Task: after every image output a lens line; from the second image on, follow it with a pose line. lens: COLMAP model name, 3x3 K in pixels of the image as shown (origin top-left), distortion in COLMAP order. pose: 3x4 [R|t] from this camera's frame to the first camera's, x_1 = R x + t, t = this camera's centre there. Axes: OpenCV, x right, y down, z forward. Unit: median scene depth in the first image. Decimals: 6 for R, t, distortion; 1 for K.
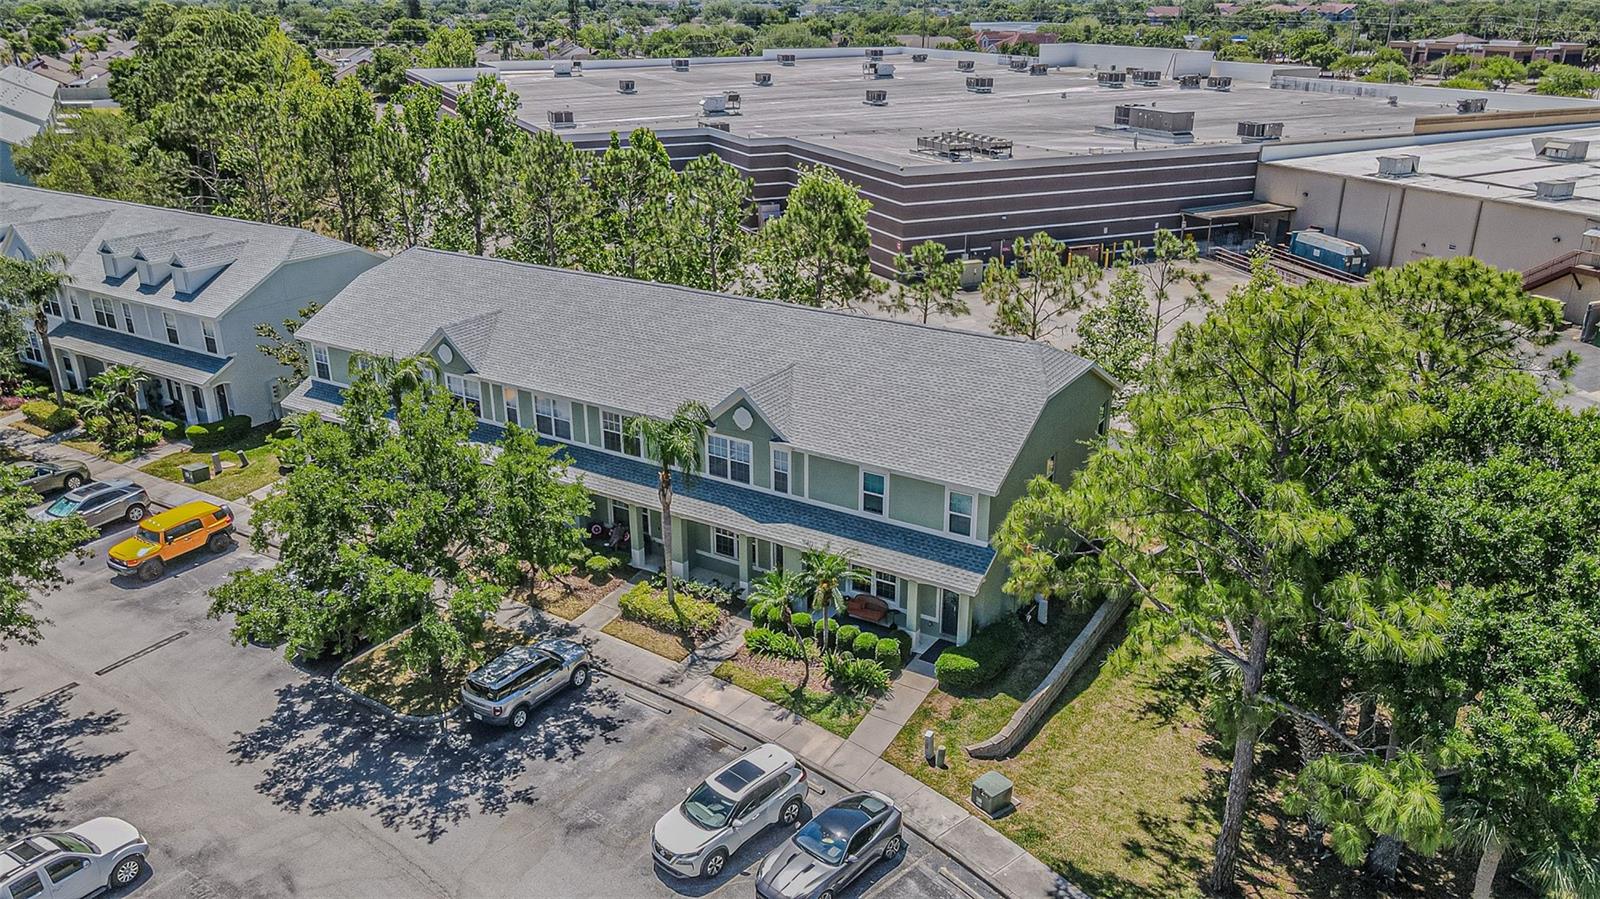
lens RADIAL K [[1164.9, 0, 791.2], [0, 1164.9, 447.3], [0, 0, 1]] dist [0.012106, 0.016444]
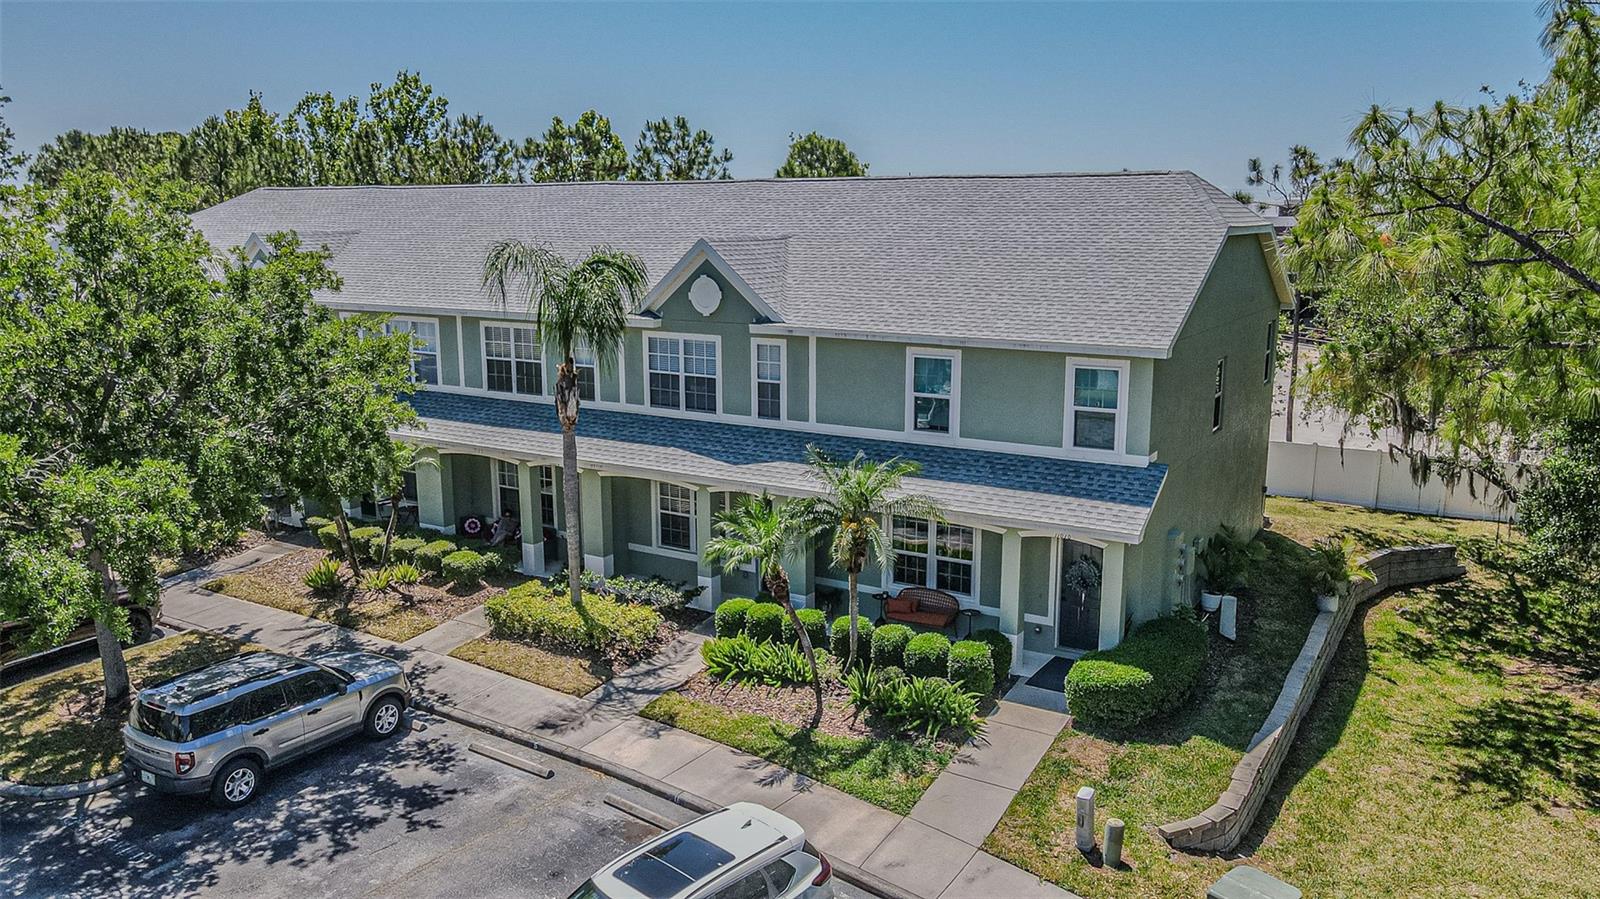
lens RADIAL K [[1164.9, 0, 793.0], [0, 1164.9, 452.5], [0, 0, 1]] dist [0.012106, 0.016444]
pose [[0.999885, -0.000923, 0.015143, -0.005743], [0.003462, 0.985695, -0.168505, 0.162651], [-0.014771, 0.168538, 0.985585, 0.442490]]
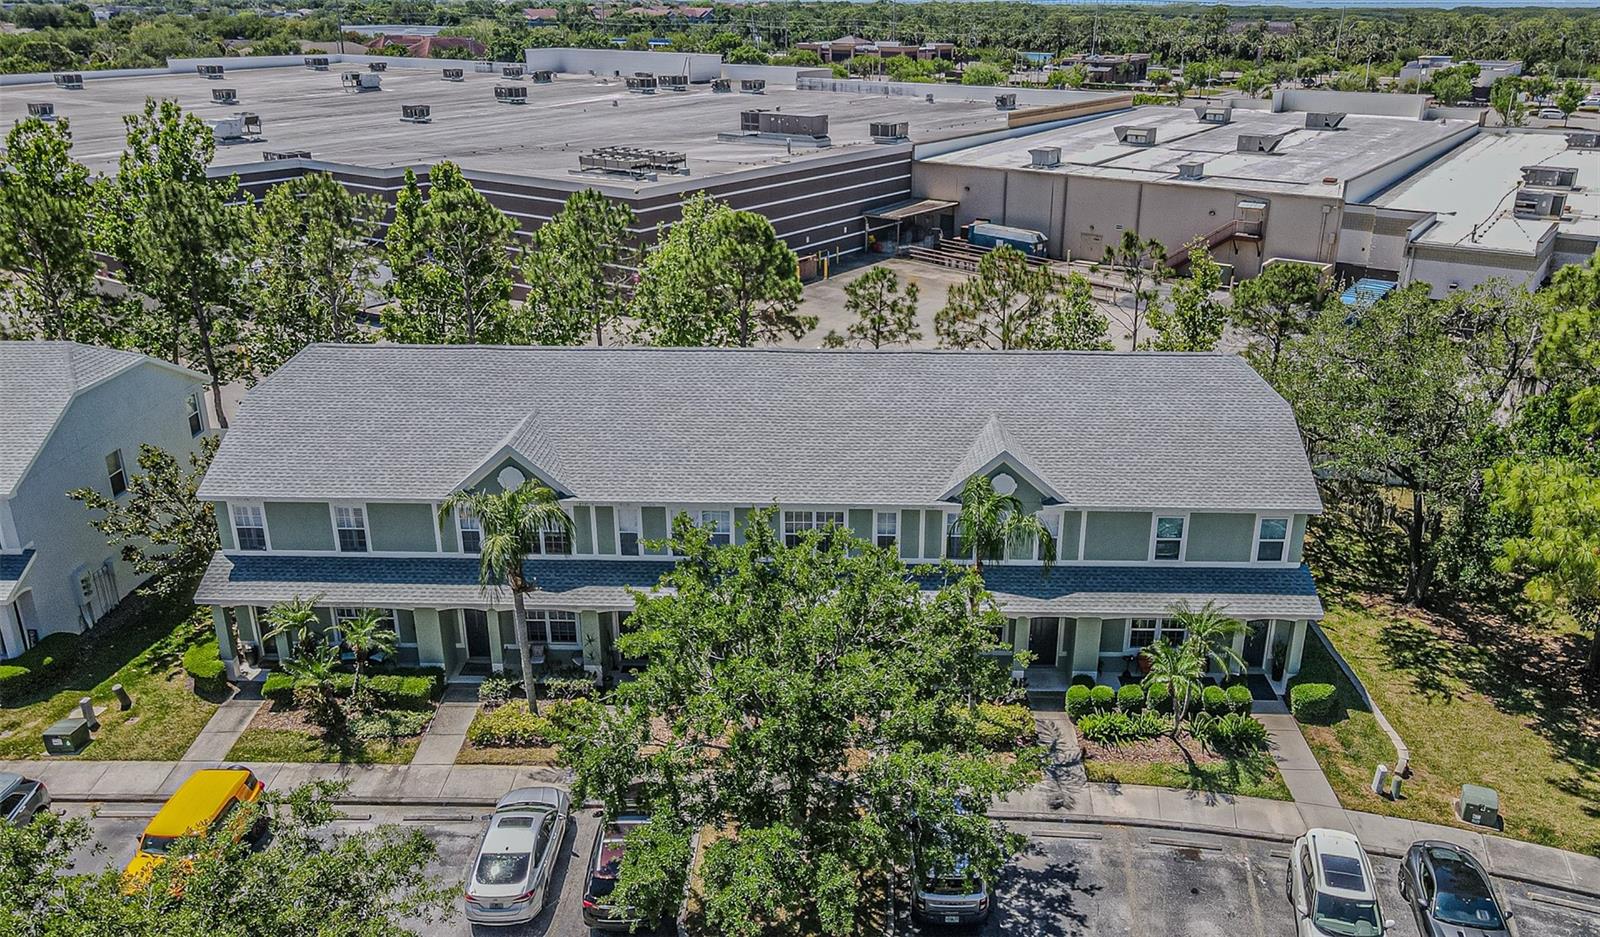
lens RADIAL K [[1219.3, 0, 813.5], [0, 1219.3, 467.6], [0, 0, 1]] dist [0.013994, 0.001387]
pose [[0.861883, -0.179048, 0.474446, -0.618086], [0.179766, 0.982712, 0.044295, -0.108601], [-0.474175, 0.047113, 0.879169, 0.280085]]
